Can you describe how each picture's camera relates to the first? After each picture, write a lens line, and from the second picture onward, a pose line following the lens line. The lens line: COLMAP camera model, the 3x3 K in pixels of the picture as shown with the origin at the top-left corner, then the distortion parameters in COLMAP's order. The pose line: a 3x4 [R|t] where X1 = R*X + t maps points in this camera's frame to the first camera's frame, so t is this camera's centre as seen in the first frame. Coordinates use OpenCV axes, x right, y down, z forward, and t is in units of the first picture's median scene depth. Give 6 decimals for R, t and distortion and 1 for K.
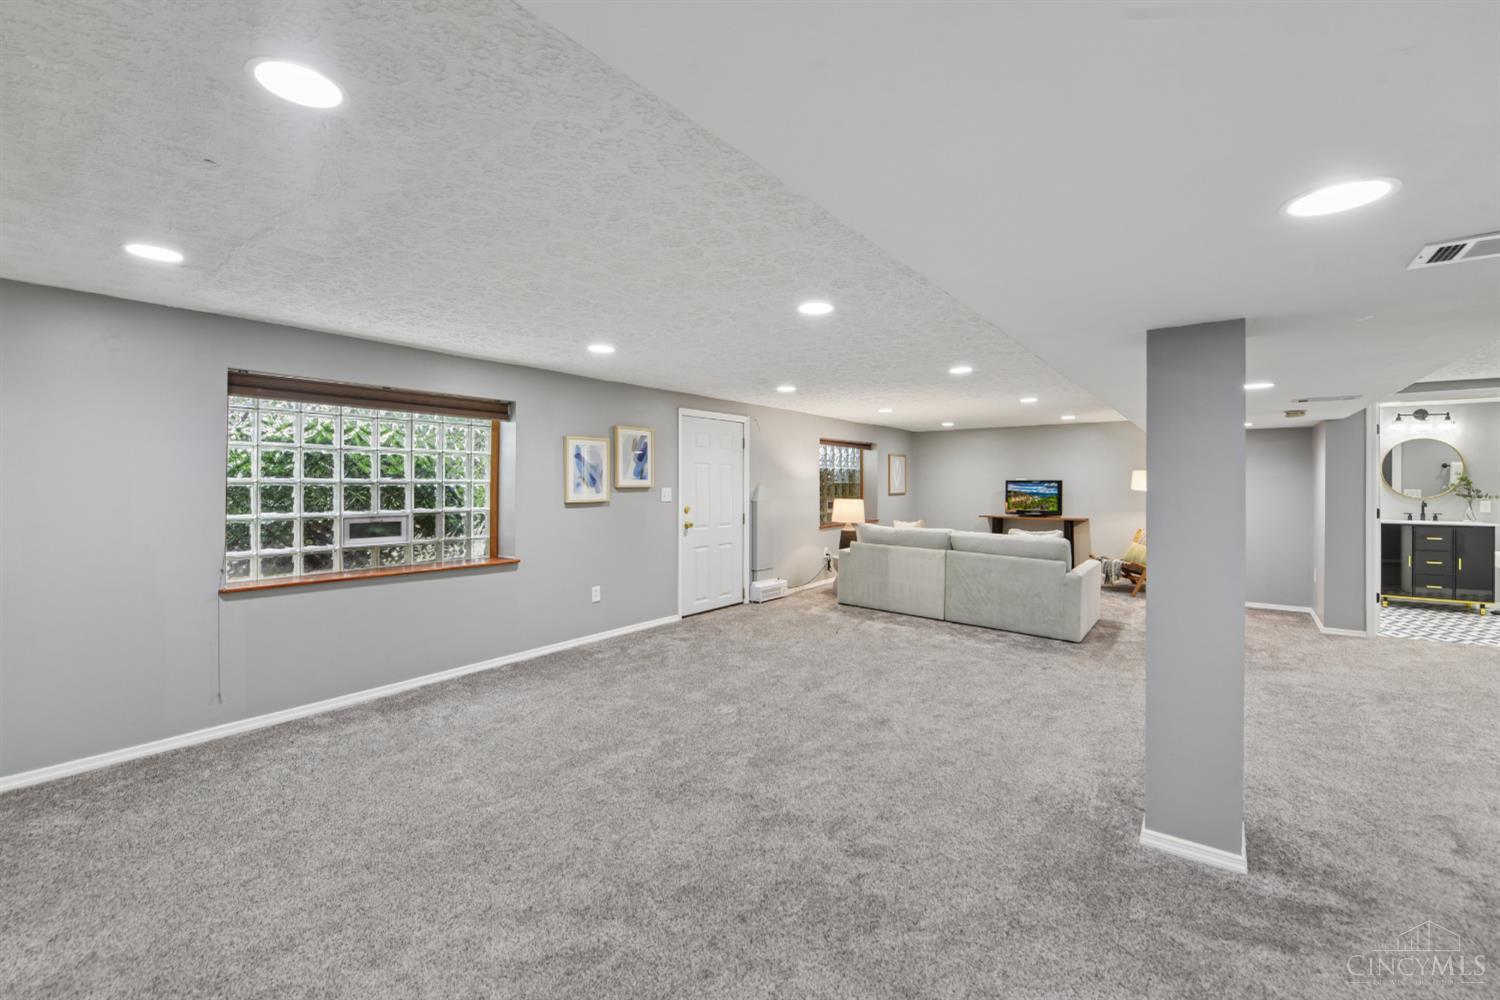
lens RADIAL K [[612.8, 0, 752.1], [0, 612.8, 490.0], [0, 0, 1]] dist [-0.015823, -0.000321]
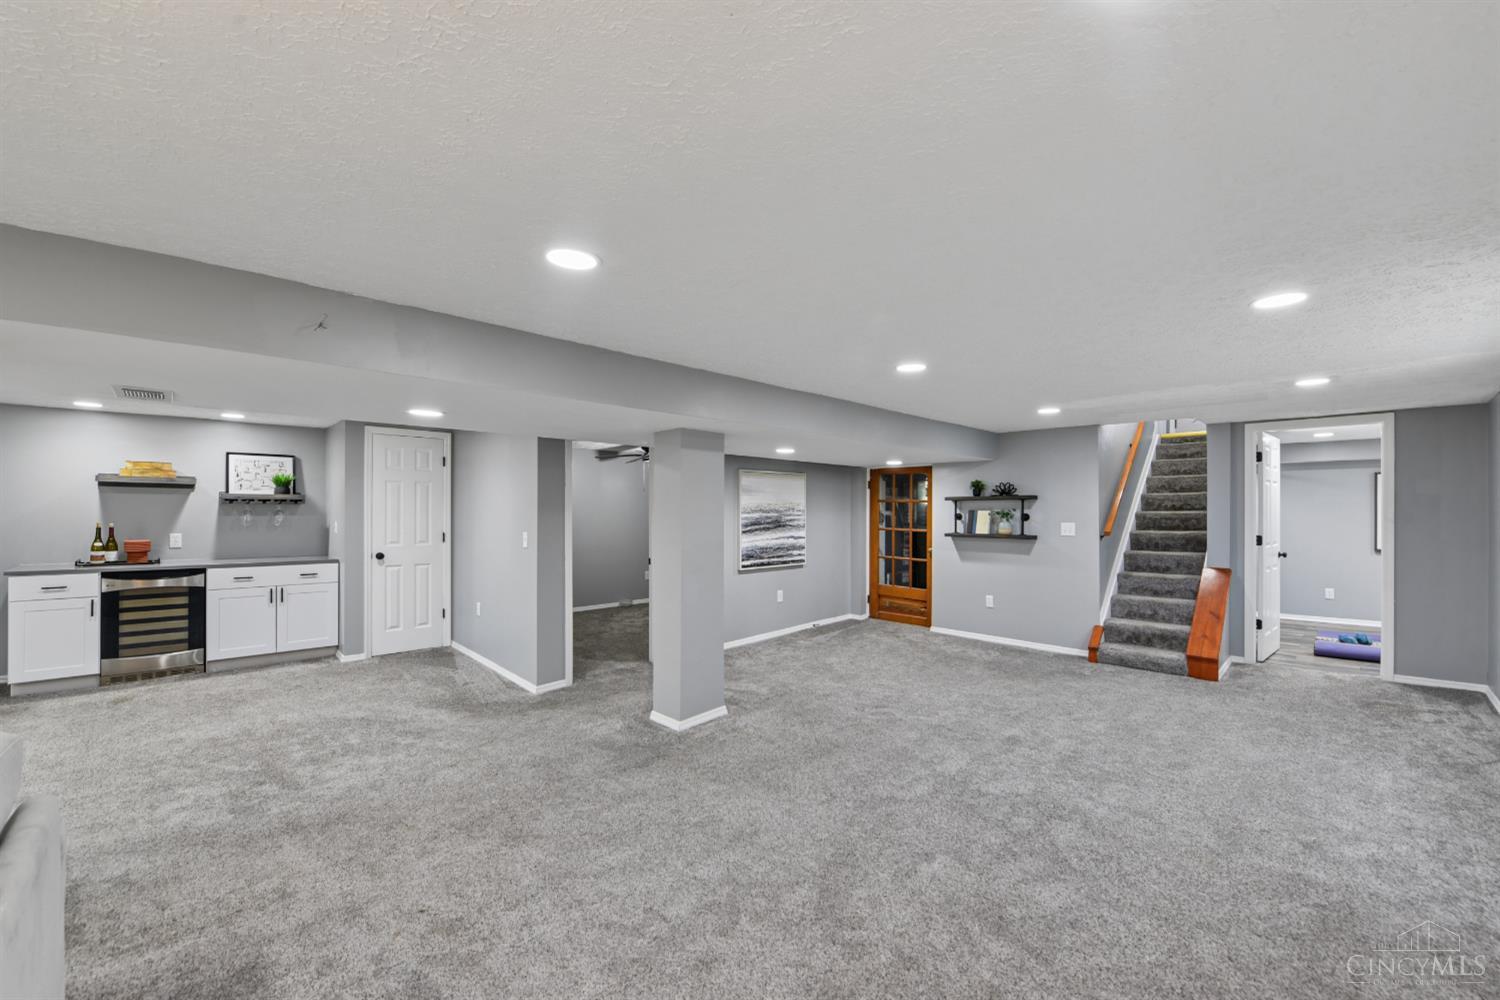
lens RADIAL K [[610.9, 0, 747.6], [0, 610.9, 506.8], [0, 0, 1]] dist [-0.020726, -0.000146]
pose [[-0.988991, -0.003283, 0.147939, 0.113759], [-0.002852, 0.999991, 0.003129, -0.018701], [-0.147948, 0.002673, -0.988992, 1.042463]]
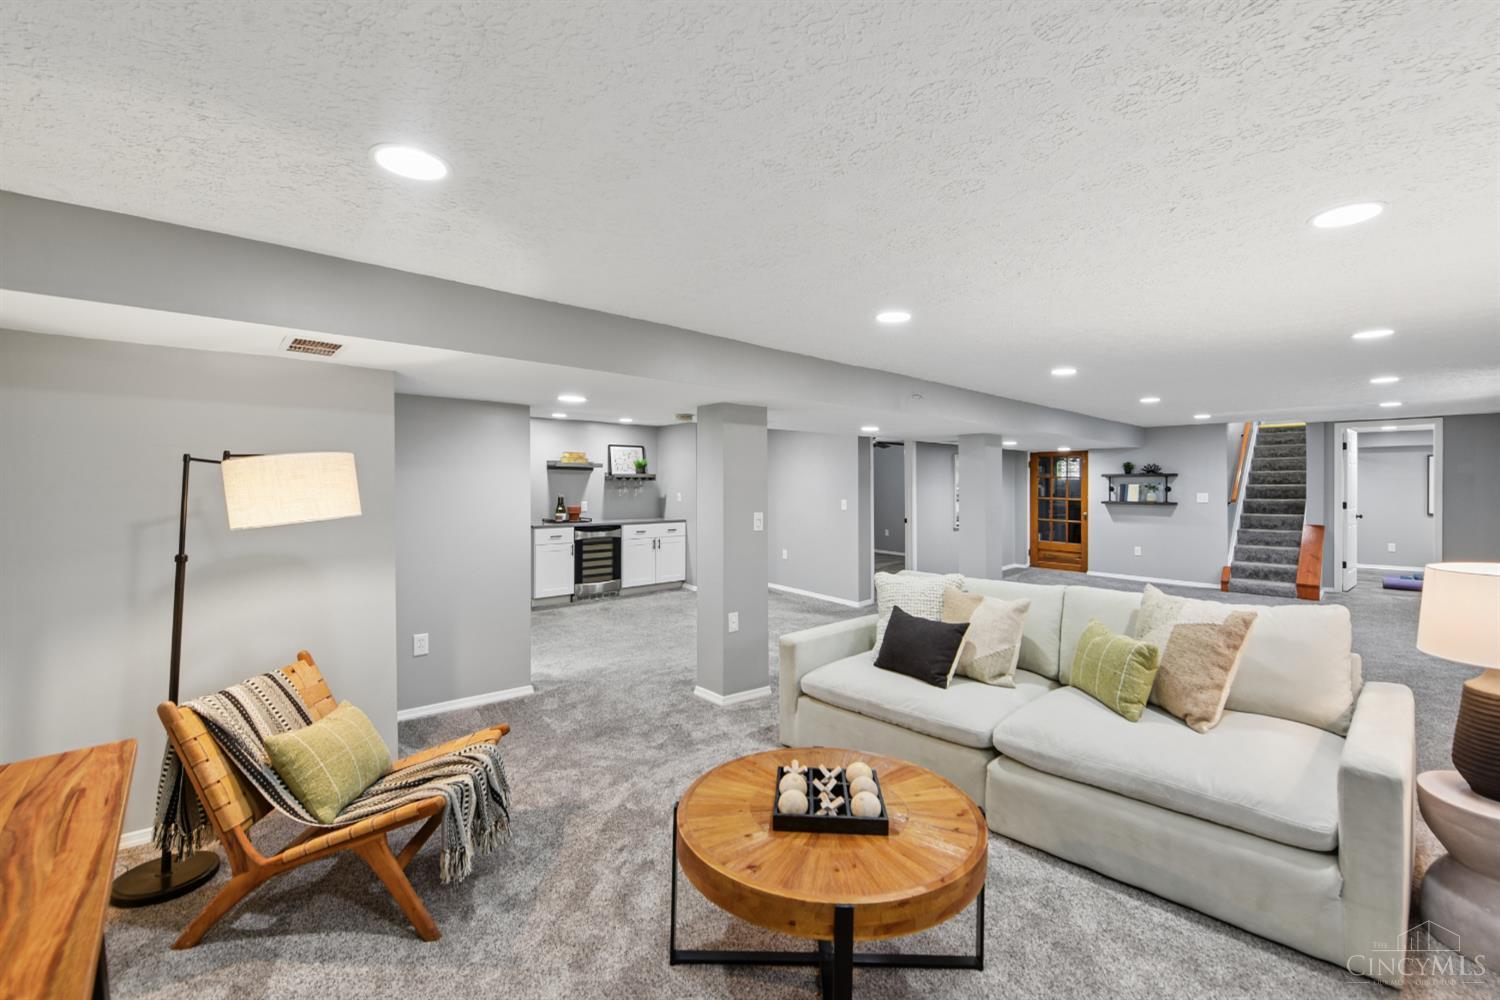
lens RADIAL K [[613.2, 0, 751.7], [0, 613.2, 482.2], [0, 0, 1]] dist [-0.022758, -0.000223]
pose [[-0.982981, -0.002084, 0.183693, 0.475575], [-0.000629, 0.999968, 0.007976, -0.025959], [-0.183704, 0.007725, -0.982951, 1.497021]]
